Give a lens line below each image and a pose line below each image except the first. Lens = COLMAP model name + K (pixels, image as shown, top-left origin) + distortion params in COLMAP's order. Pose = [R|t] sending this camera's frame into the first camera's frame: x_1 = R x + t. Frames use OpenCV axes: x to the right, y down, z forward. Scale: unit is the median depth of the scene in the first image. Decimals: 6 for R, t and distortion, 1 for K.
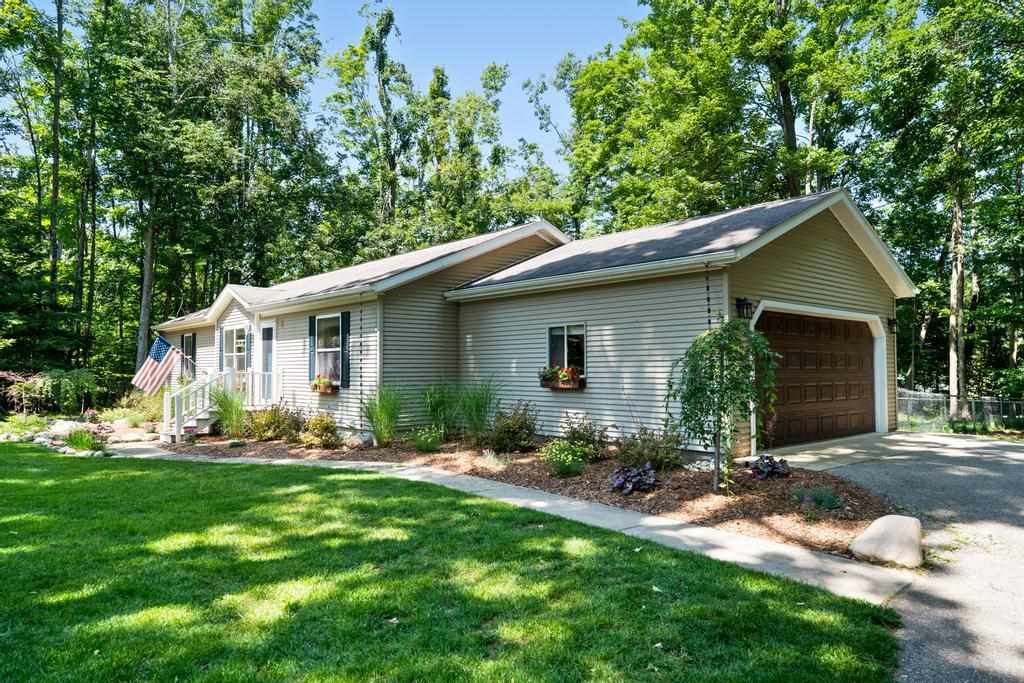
lens RADIAL K [[676.4, 0, 503.4], [0, 676.4, 345.3], [0, 0, 1]] dist [-0.005821, -0.000240]
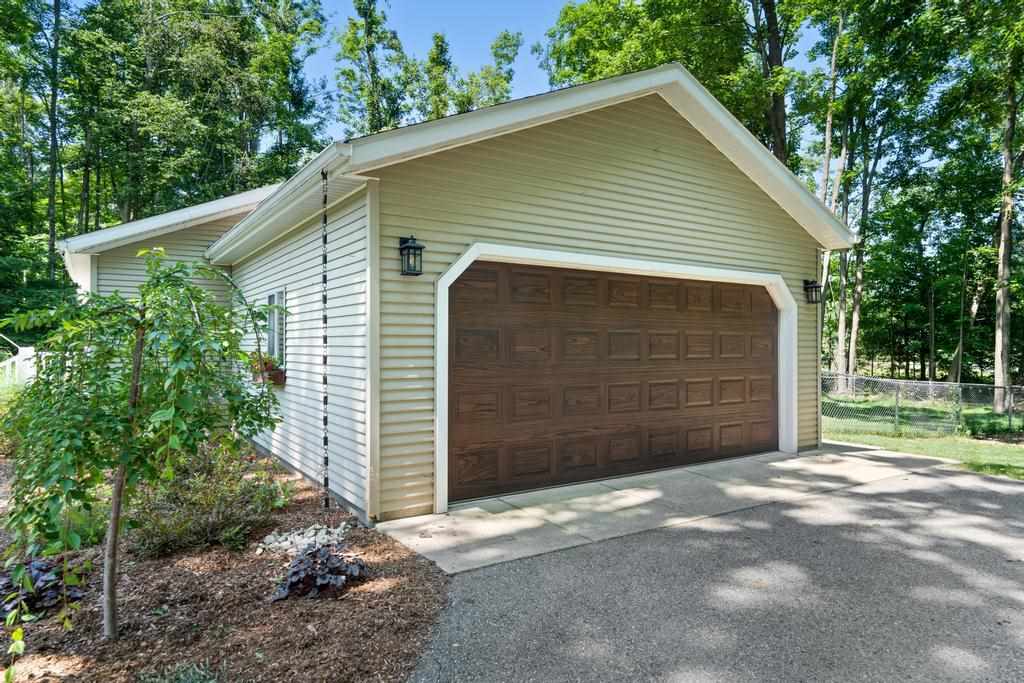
lens RADIAL K [[620.8, 0, 508.4], [0, 620.8, 341.8], [0, 0, 1]] dist [-0.000165, -0.002045]
pose [[0.991268, 0.002777, -0.131832, 0.135811], [0.001399, 0.999501, 0.031567, 0.000306], [0.131854, -0.031475, 0.990769, 0.133811]]
